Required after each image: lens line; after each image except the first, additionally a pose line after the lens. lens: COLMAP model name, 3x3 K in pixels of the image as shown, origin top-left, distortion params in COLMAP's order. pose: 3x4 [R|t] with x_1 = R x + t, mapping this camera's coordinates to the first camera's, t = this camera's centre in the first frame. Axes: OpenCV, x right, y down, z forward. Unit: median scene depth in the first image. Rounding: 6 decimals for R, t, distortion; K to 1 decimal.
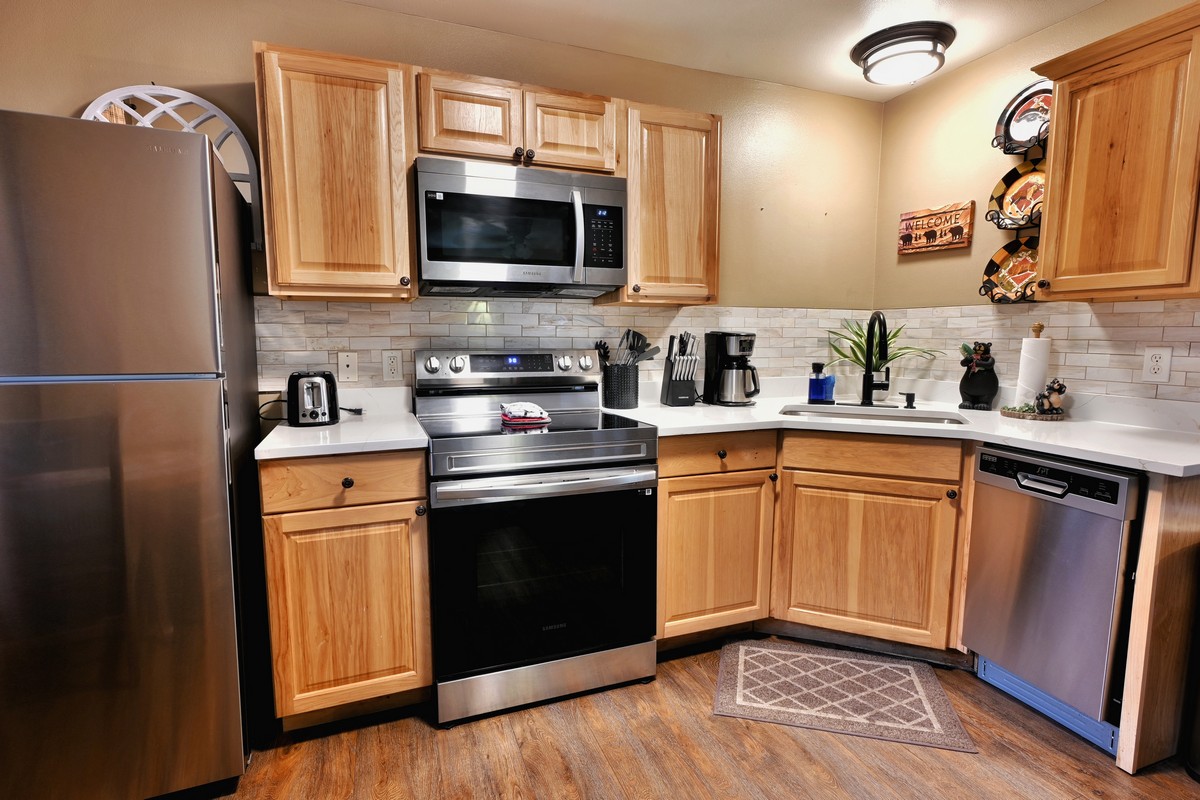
lens RADIAL K [[594.7, 0, 602.3], [0, 594.7, 401.9], [0, 0, 1]] dist [0.001523, 0.000413]
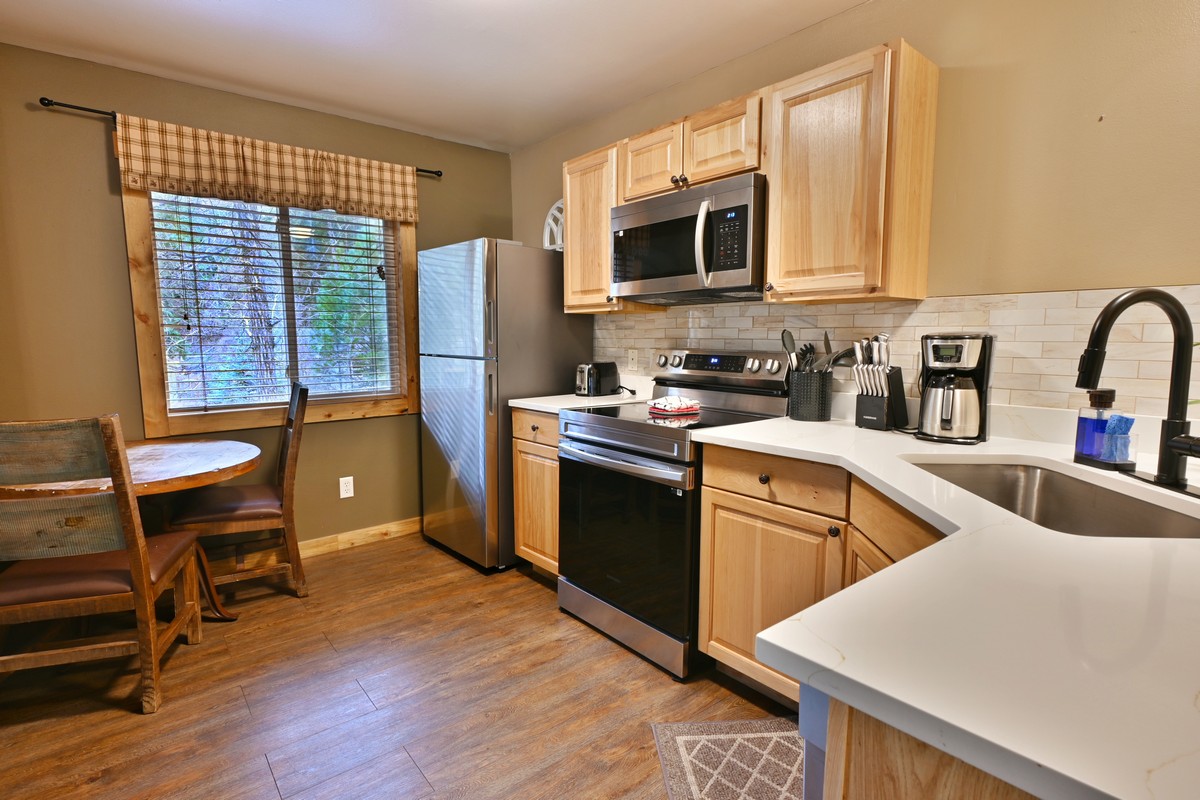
lens RADIAL K [[594.7, 0, 602.7], [0, 594.7, 401.7], [0, 0, 1]] dist [0.001523, 0.000413]
pose [[0.318485, 0.104062, -0.942199, 0.922148], [-0.103660, 0.991819, 0.074503, -0.060957], [0.942243, 0.073940, 0.326666, 0.505100]]
